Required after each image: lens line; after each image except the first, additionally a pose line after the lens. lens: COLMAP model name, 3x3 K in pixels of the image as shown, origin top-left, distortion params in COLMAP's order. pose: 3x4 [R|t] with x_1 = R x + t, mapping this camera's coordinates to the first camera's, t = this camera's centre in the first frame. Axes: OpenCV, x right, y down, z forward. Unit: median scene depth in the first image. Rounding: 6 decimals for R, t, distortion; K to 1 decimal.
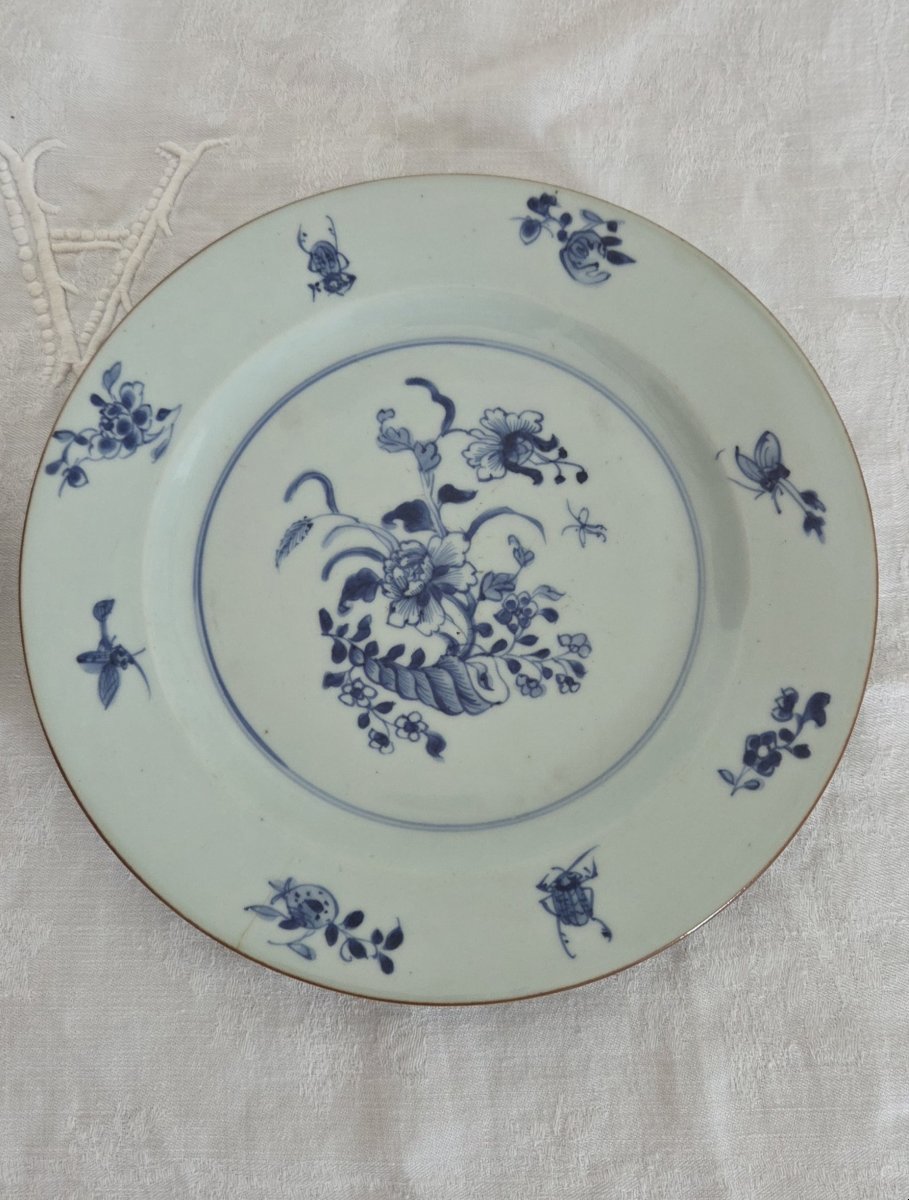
lens RADIAL K [[1338.7, 0, 427.2], [0, 1338.7, 618.8], [0, 0, 1]] dist [0.052465, 0.000000]
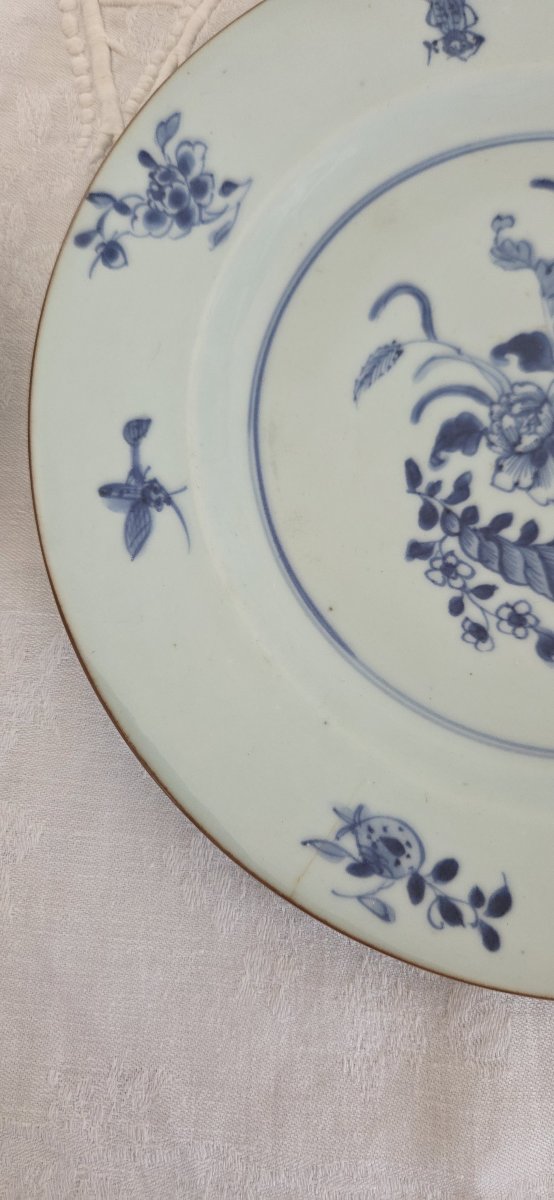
lens RADIAL K [[897.8, 0, 271.3], [0, 897.8, 605.8], [0, 0, 1]] dist [0.009390, -0.035759]
pose [[0.995982, 0.086316, -0.023853, -0.141958], [-0.084452, 0.993935, 0.070441, 0.048704], [0.029789, -0.068143, 0.997231, 0.479778]]
